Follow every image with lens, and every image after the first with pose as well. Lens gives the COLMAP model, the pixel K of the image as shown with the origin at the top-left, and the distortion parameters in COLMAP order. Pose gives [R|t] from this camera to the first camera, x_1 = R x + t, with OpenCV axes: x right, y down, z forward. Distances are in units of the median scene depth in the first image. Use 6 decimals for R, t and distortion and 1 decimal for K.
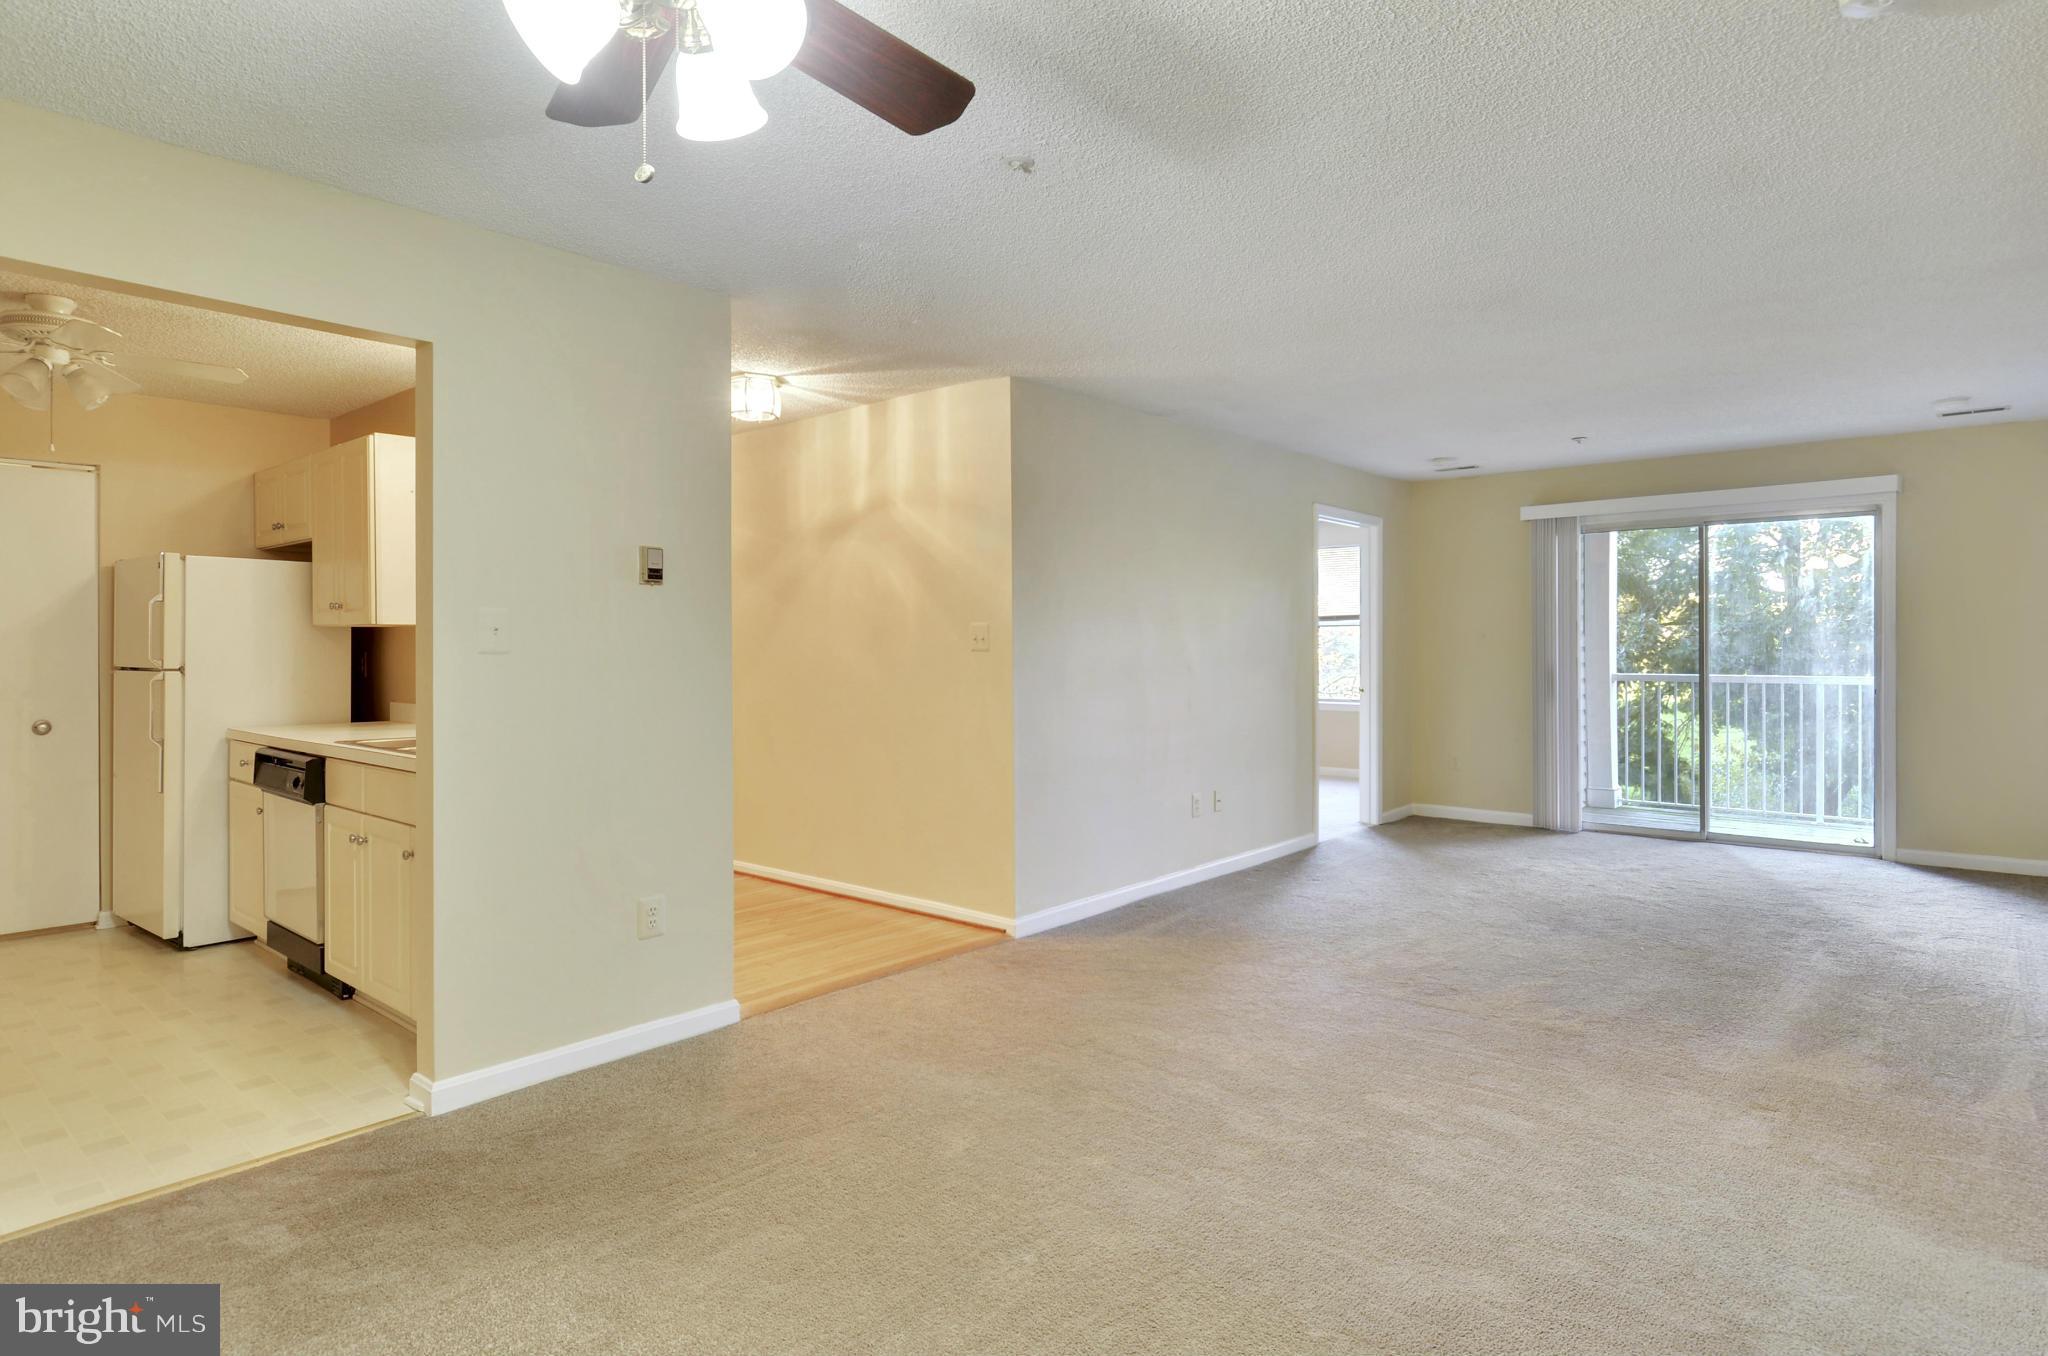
lens RADIAL K [[1095.2, 0, 1022.7], [0, 1095.2, 643.3], [0, 0, 1]] dist [0.001723, -0.000073]
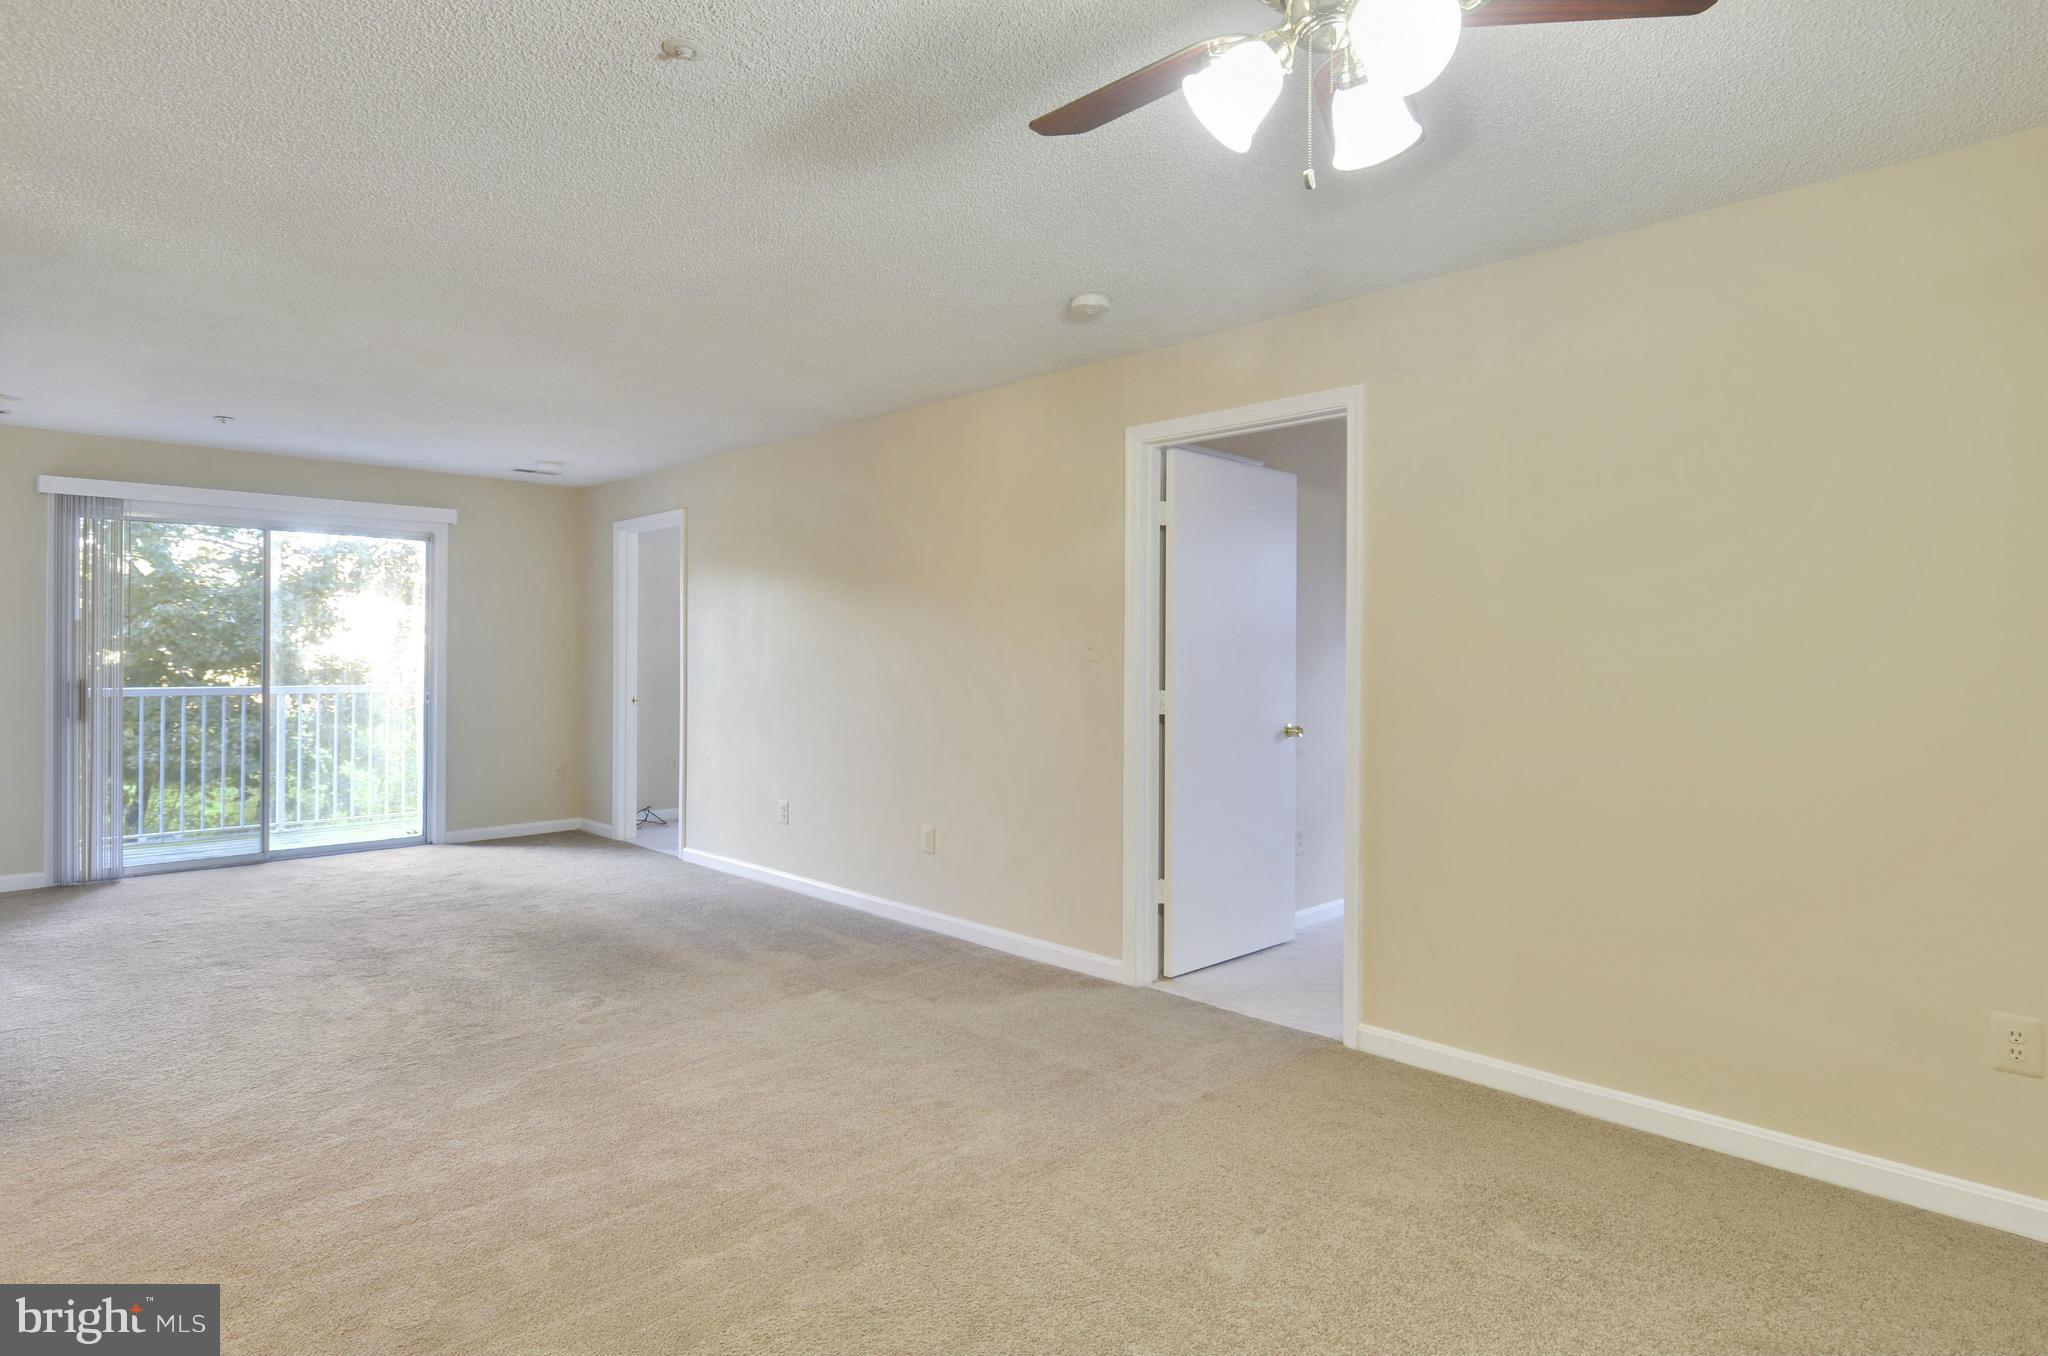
lens RADIAL K [[1132.7, 0, 1027.4], [0, 1132.7, 651.5], [0, 0, 1]] dist [0.002255, 0.000062]
pose [[0.076832, 0.007031, 0.997019, -1.421338], [-0.005788, 0.999961, -0.006606, 0.004844], [-0.997027, -0.005263, 0.076870, 1.212070]]
